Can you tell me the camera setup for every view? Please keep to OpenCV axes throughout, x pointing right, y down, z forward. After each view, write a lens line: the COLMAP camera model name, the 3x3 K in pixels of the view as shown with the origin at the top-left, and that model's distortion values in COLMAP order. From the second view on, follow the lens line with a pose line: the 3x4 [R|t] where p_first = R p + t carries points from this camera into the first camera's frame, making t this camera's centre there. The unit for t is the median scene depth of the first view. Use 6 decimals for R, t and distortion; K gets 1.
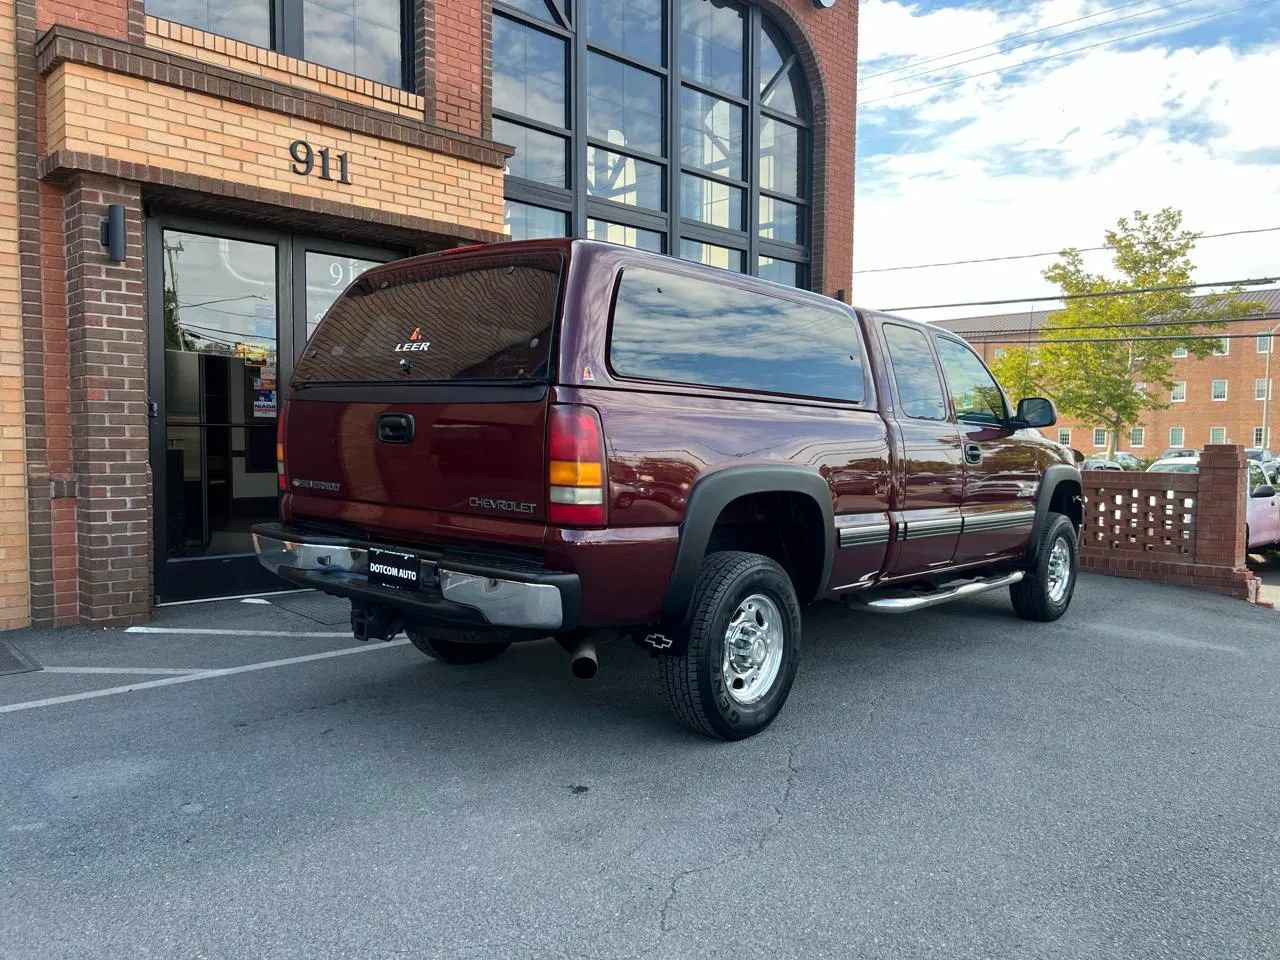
lens RADIAL K [[965.4, 0, 635.6], [0, 965.4, 485.4], [0, 0, 1]] dist [0.039393, -0.045406]
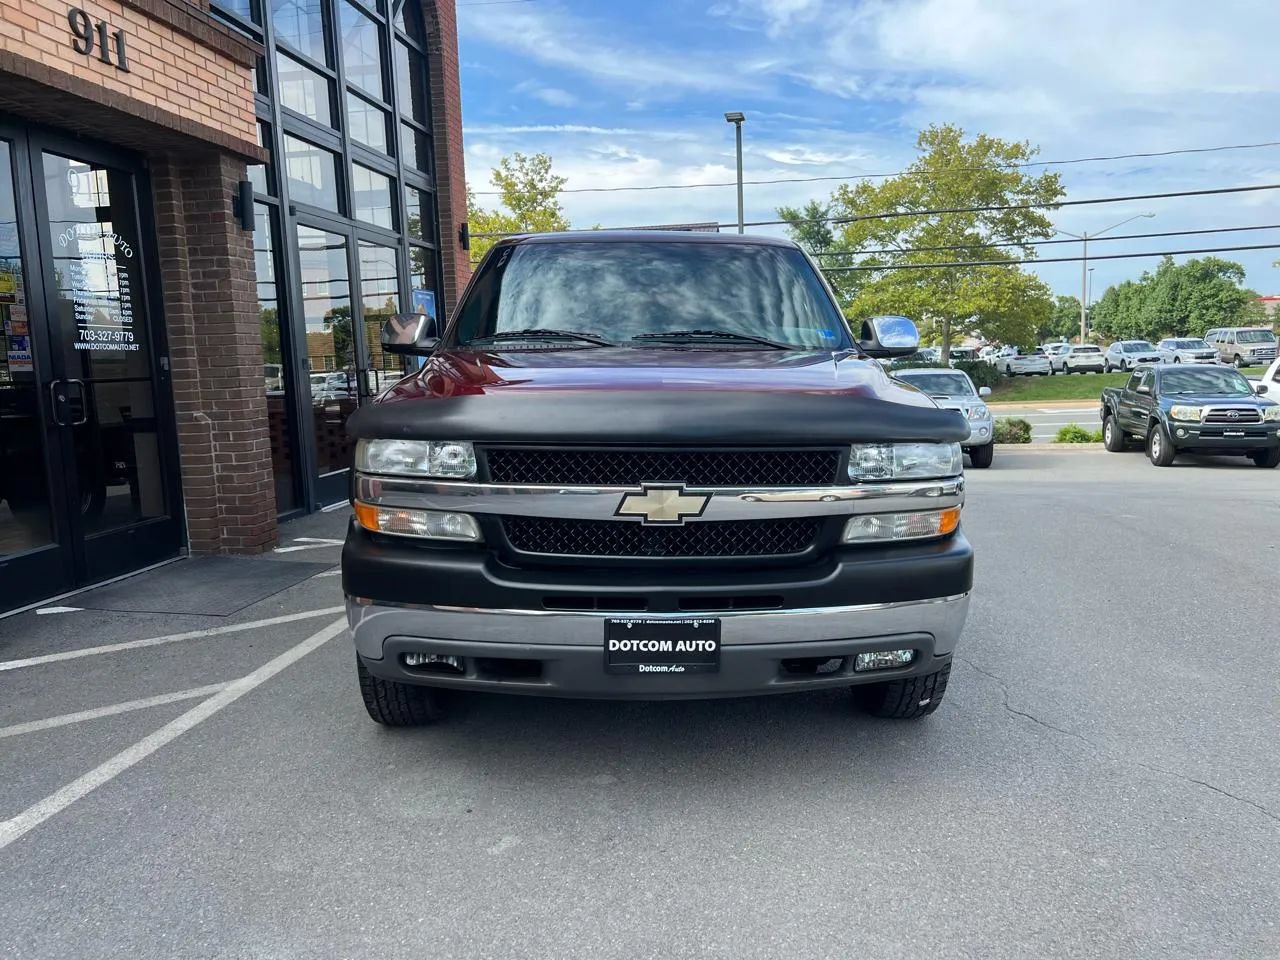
lens RADIAL K [[965.4, 0, 641.1], [0, 965.4, 473.0], [0, 0, 1]] dist [0.039393, -0.045406]
pose [[0.800187, -0.104916, 0.590502, -0.499008], [0.067255, 0.994067, 0.085482, -0.026535], [-0.595967, -0.028687, 0.802496, 0.110754]]
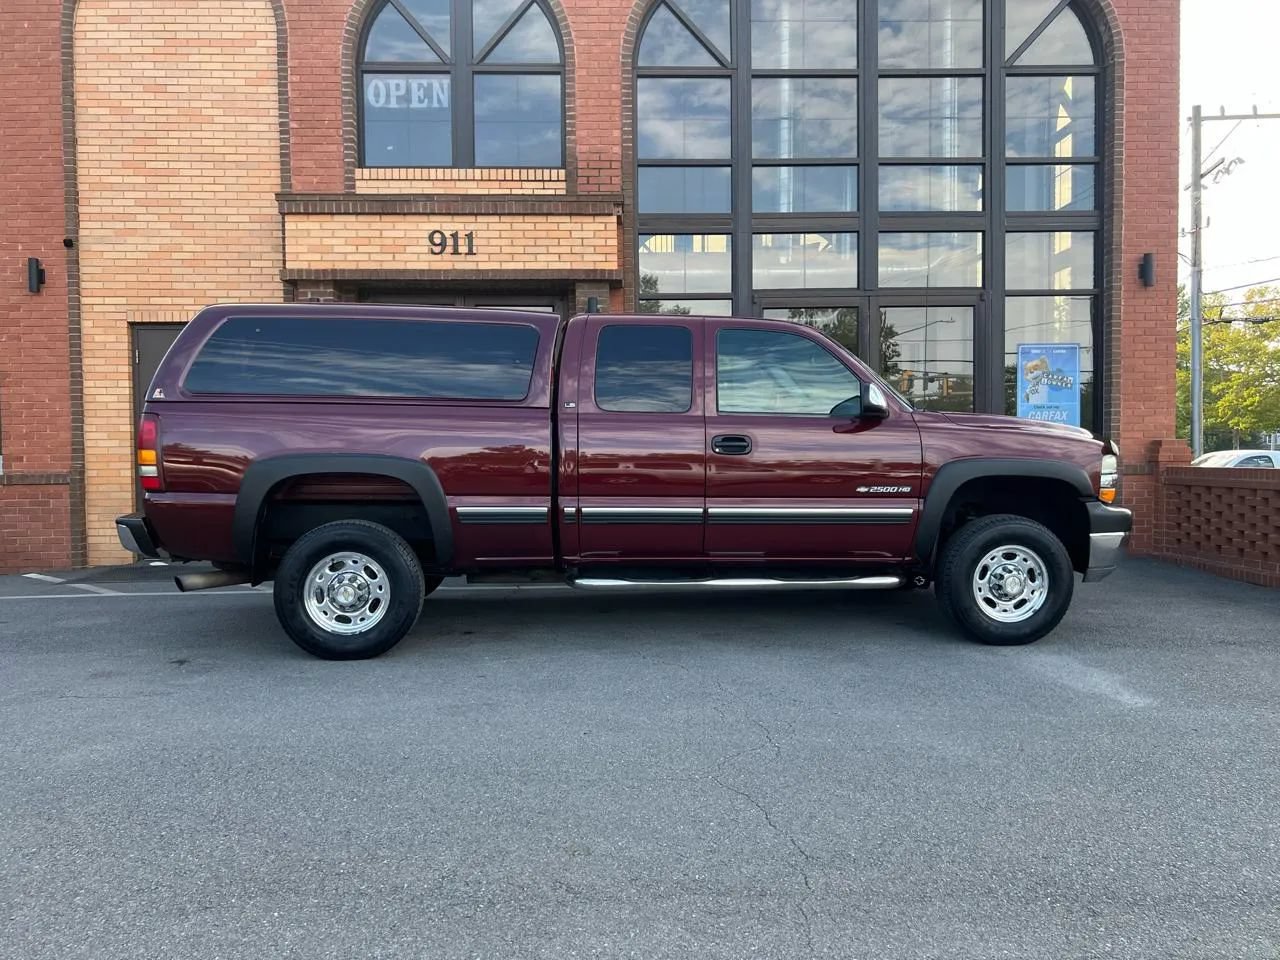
lens RADIAL K [[965.4, 0, 647.3], [0, 965.4, 483.8], [0, 0, 1]] dist [0.039393, -0.045406]
pose [[0.732486, 0.009011, -0.680723, 0.856828], [-0.019969, 0.999767, -0.008253, 0.015043], [0.680489, 0.019638, 0.732495, 0.201558]]
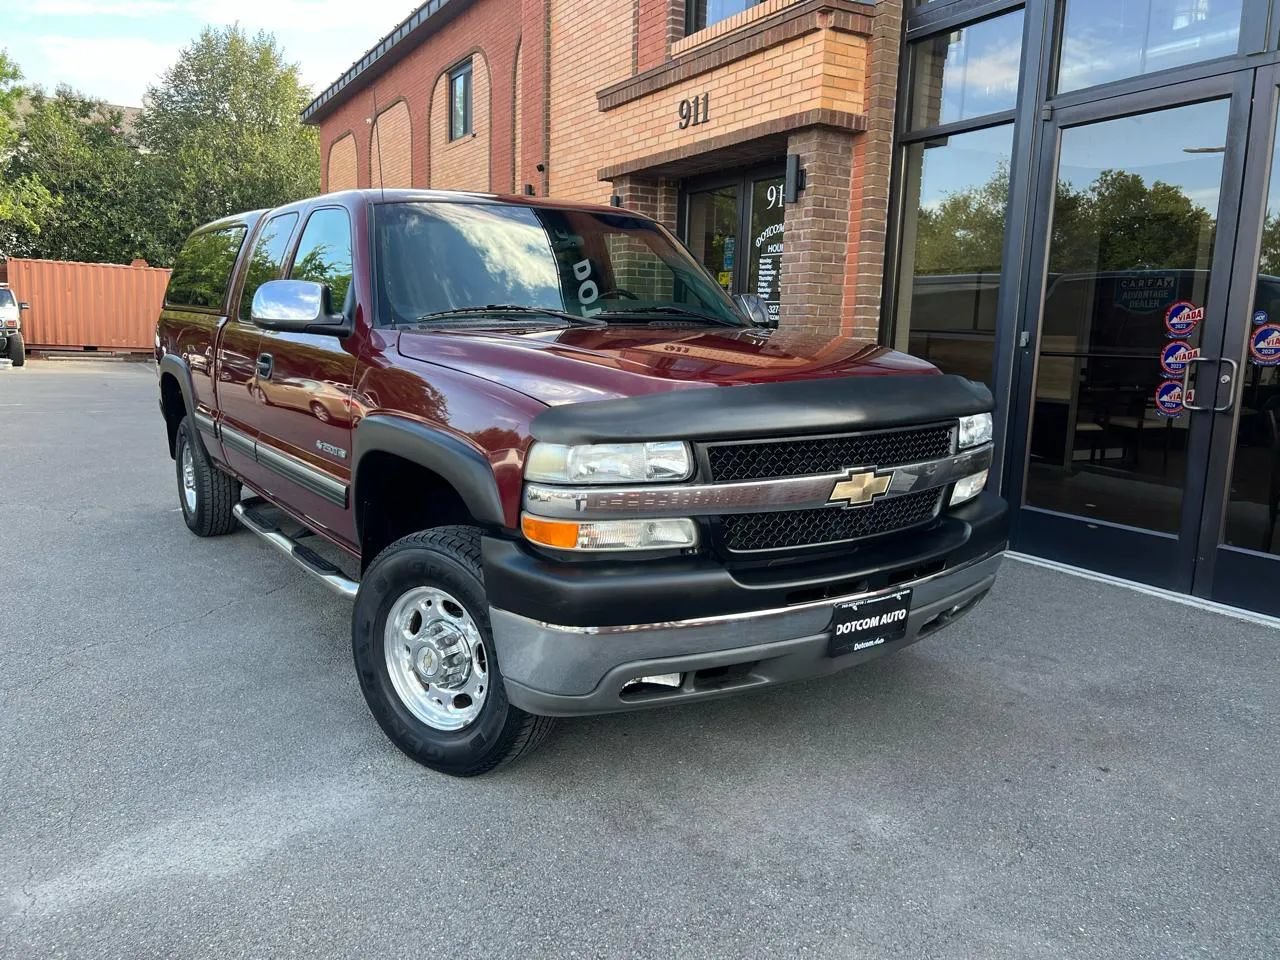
lens RADIAL K [[965.4, 0, 639.7], [0, 965.4, 485.3], [0, 0, 1]] dist [0.039393, -0.045406]
pose [[-0.248062, 0.134113, -0.959416, 0.919744], [-0.081784, 0.983936, 0.158686, -0.073171], [0.965286, 0.117829, -0.233109, 1.329695]]
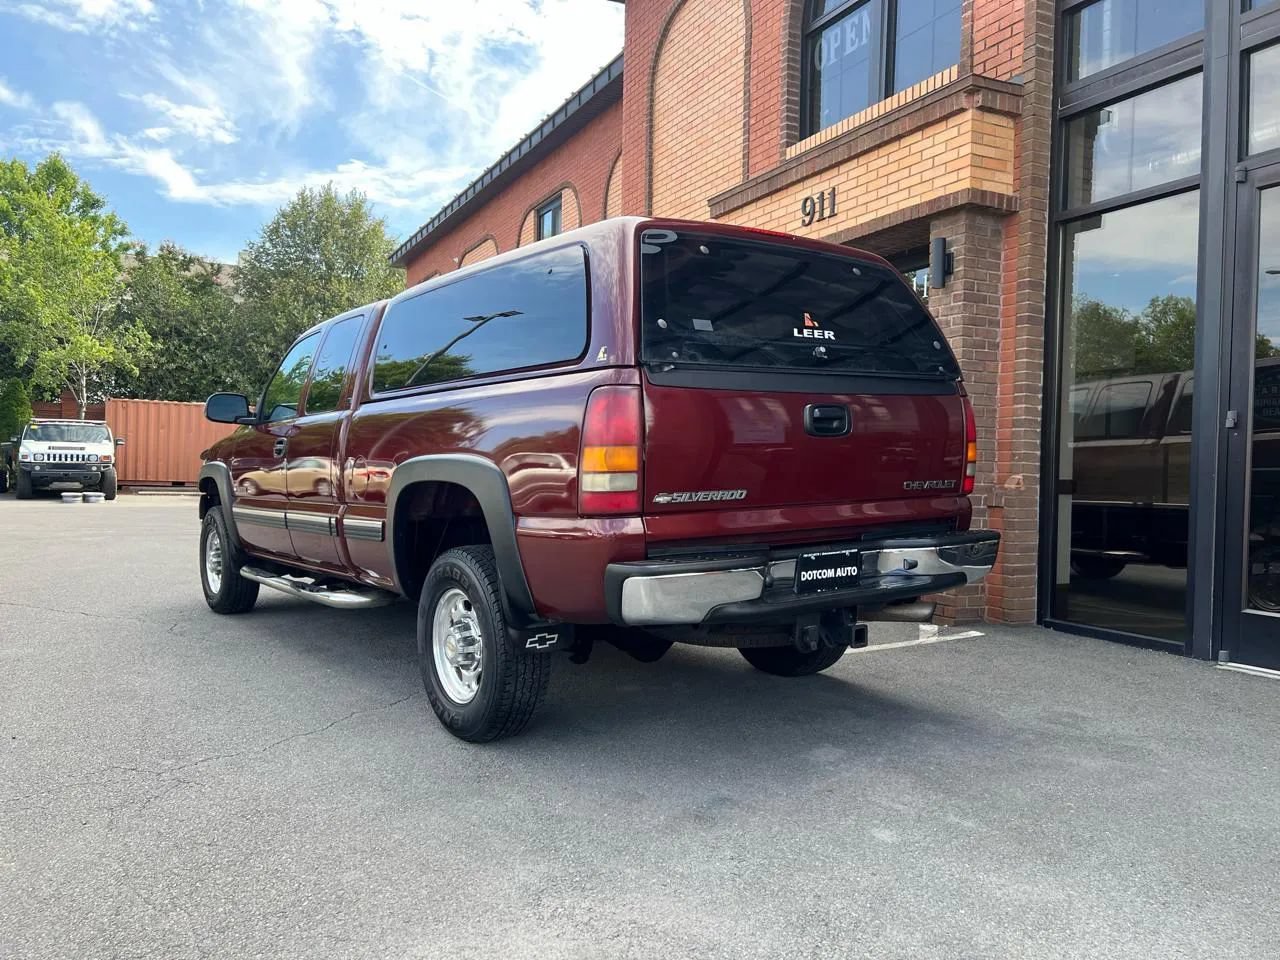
lens RADIAL K [[965.4, 0, 641.4], [0, 965.4, 488.4], [0, 0, 1]] dist [0.039393, -0.045406]
pose [[-0.305429, 0.003514, -0.952208, 0.857384], [-0.069954, 0.997208, 0.026118, -0.022238], [0.949642, 0.074588, -0.304331, 1.234094]]
